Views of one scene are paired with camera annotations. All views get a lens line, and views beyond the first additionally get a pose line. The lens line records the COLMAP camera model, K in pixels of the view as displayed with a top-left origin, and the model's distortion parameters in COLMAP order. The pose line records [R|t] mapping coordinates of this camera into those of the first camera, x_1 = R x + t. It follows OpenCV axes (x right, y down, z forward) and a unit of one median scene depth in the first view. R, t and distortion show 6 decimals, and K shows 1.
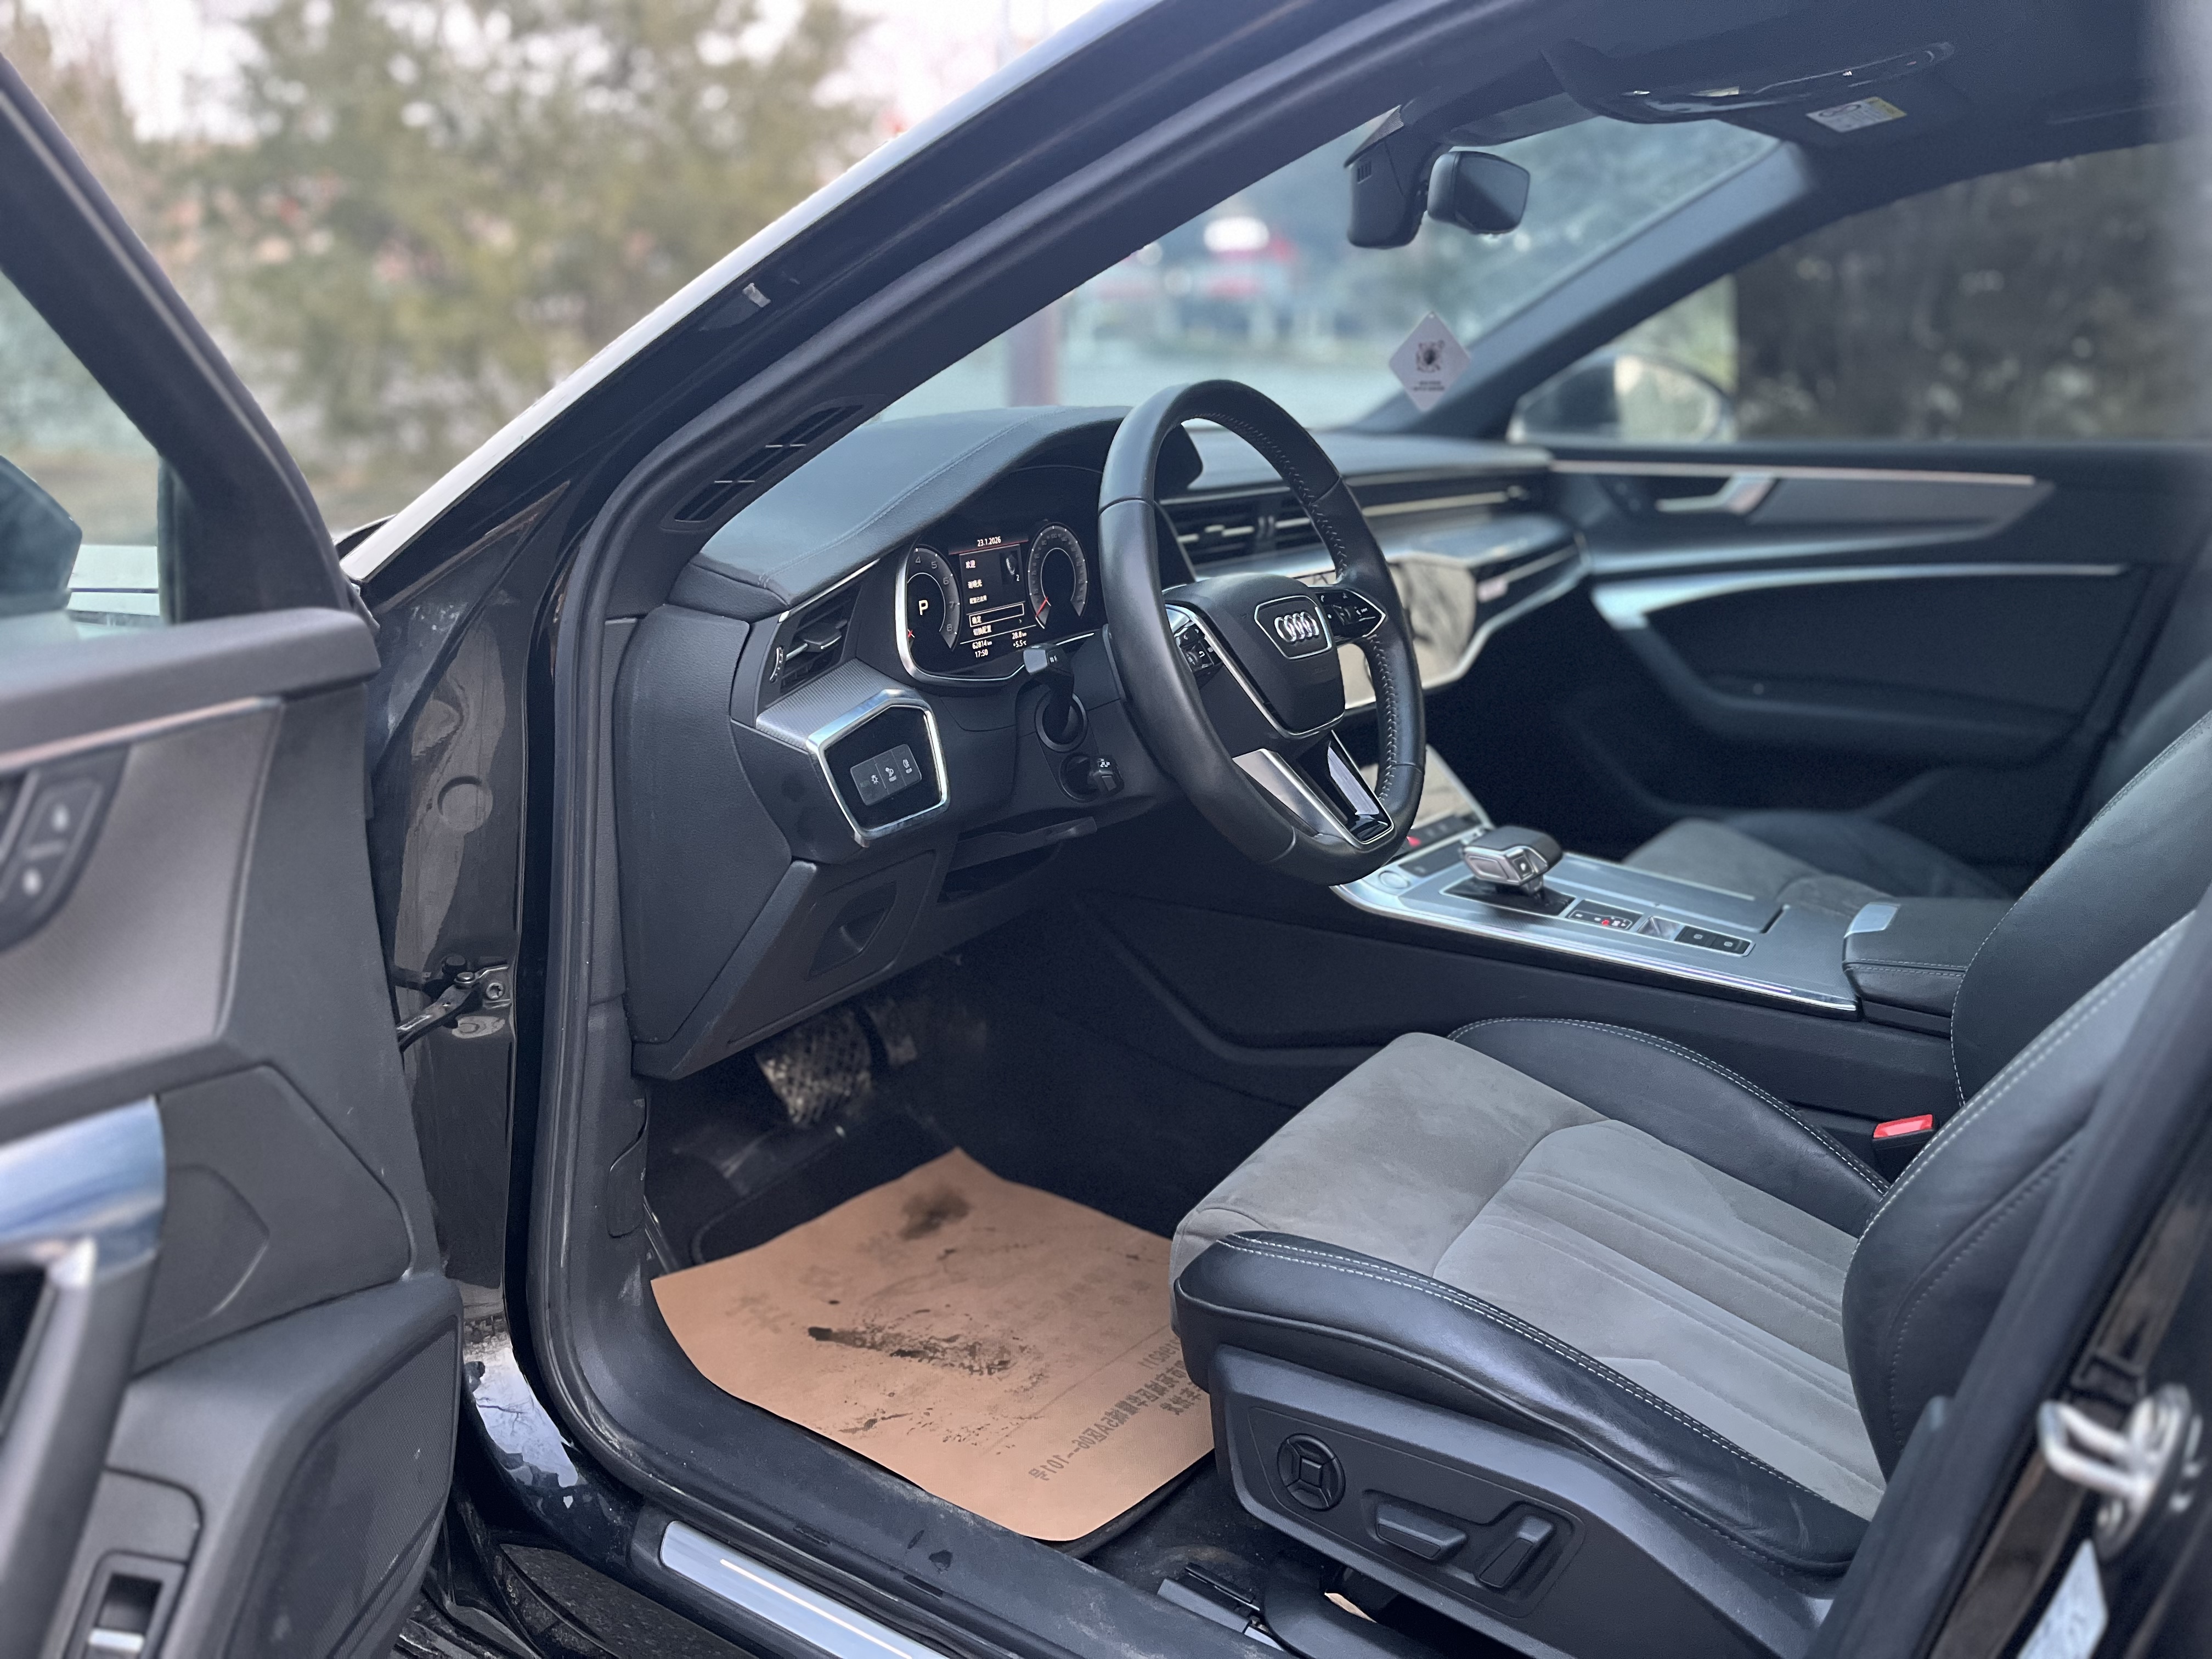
lens RADIAL K [[1707.3, 0, 1106.0], [0, 1707.3, 829.5], [0, 0, 1]] dist [0.045201, -0.058763]
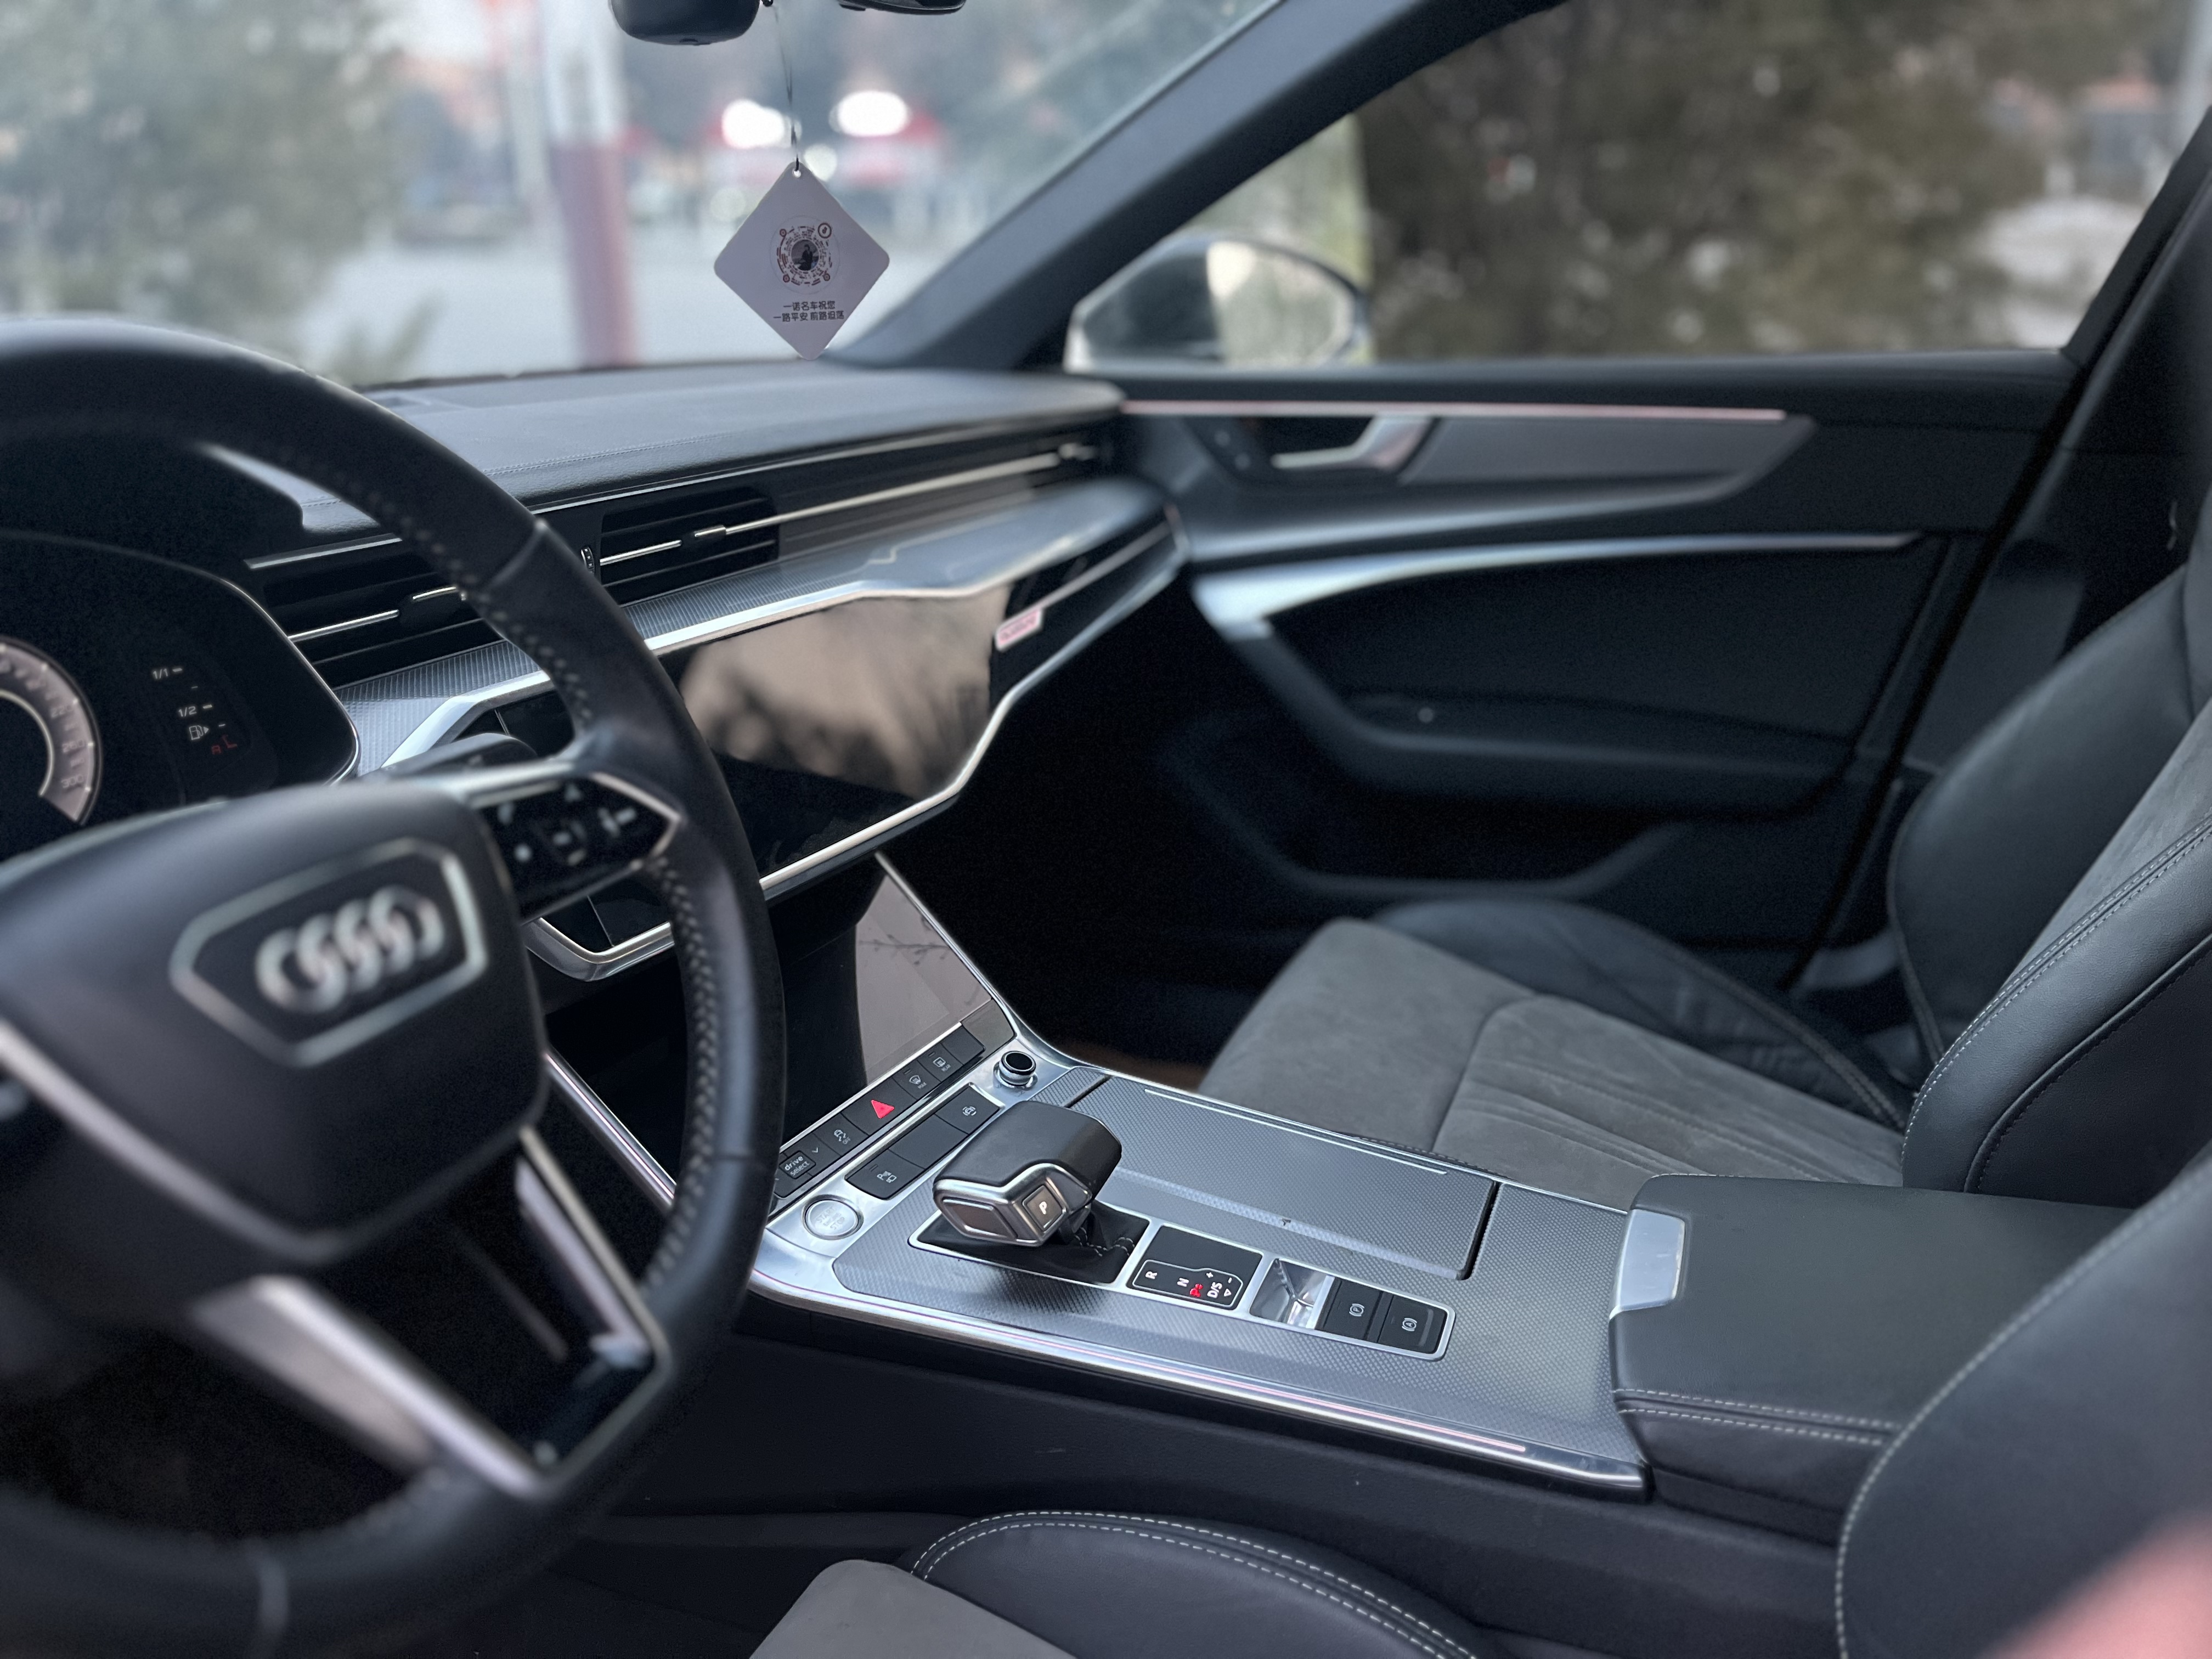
lens RADIAL K [[1707.3, 0, 1106.0], [0, 1707.3, 829.5], [0, 0, 1]] dist [0.045201, -0.058763]
pose [[0.981760, -0.078507, 0.173157, 0.125586], [0.068061, 0.995531, 0.065467, -0.092612], [-0.177523, -0.052488, 0.982716, 0.330043]]
